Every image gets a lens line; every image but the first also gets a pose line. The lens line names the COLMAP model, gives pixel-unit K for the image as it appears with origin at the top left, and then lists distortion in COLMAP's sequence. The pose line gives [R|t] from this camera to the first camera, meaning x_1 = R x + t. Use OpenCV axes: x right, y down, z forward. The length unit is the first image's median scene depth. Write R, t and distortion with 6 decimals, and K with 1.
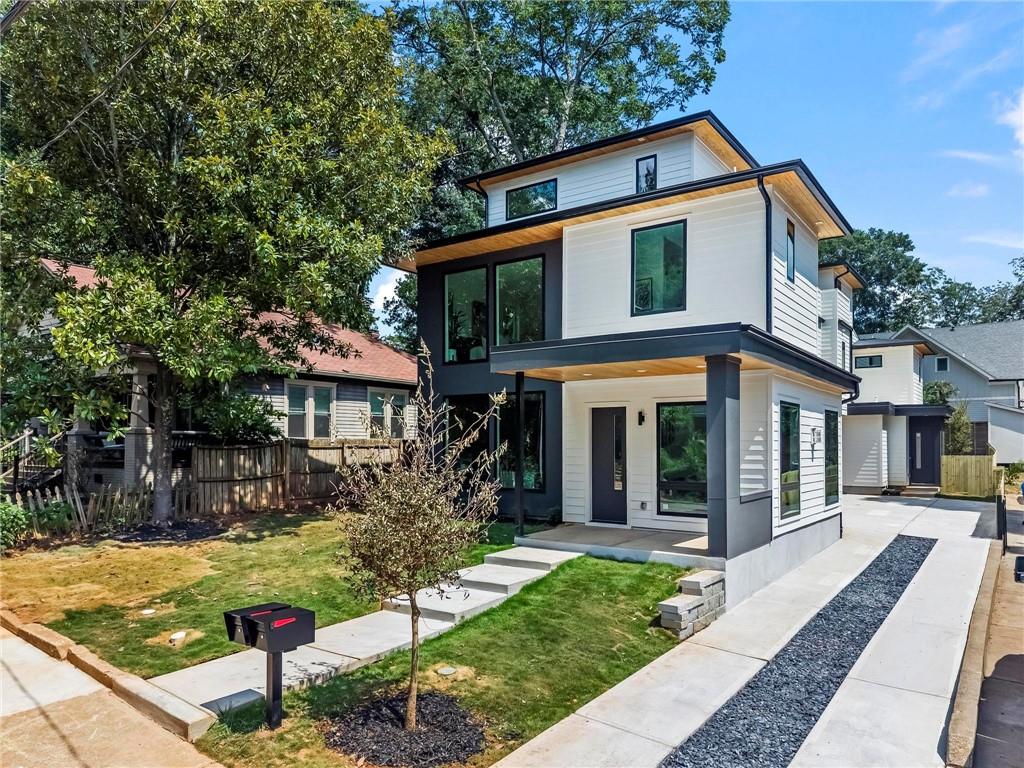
lens RADIAL K [[703.0, 0, 510.5], [0, 703.0, 425.7], [0, 0, 1]] dist [0.006185, -0.001244]
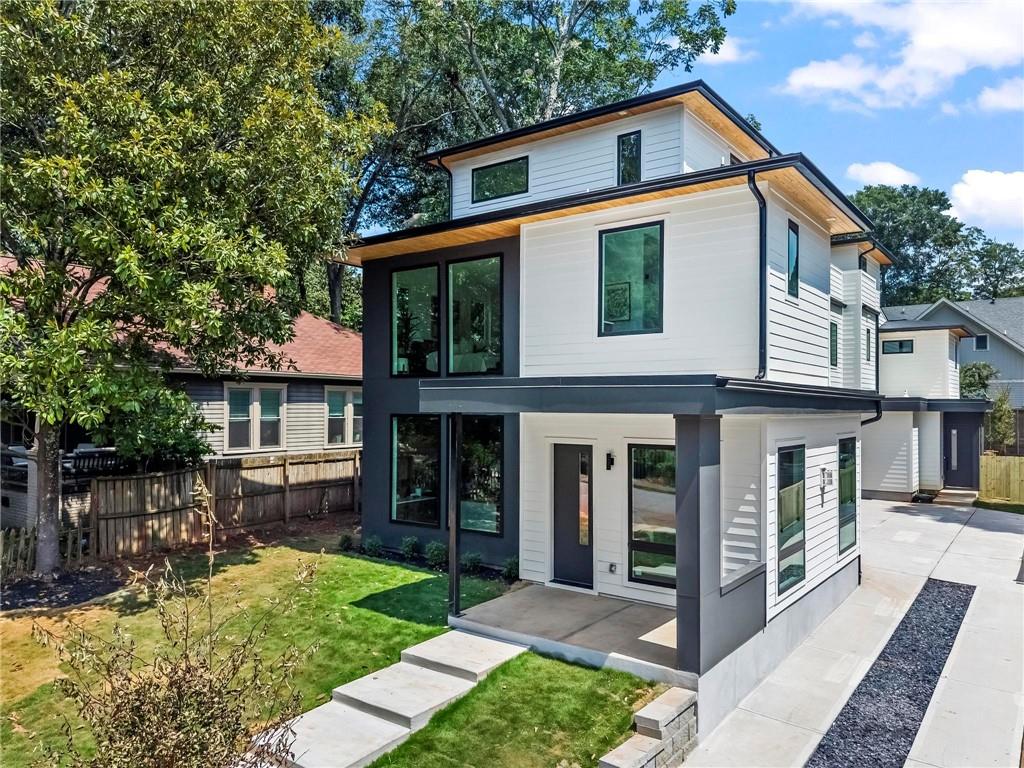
lens RADIAL K [[730.3, 0, 512.0], [0, 730.3, 384.0], [0, 0, 1]] dist [0.000637, 0.002948]
pose [[0.999784, 0.001233, -0.020768, 0.081713], [-0.001217, 0.999999, 0.000798, -0.092691], [0.020769, -0.000772, 0.999784, 0.134104]]
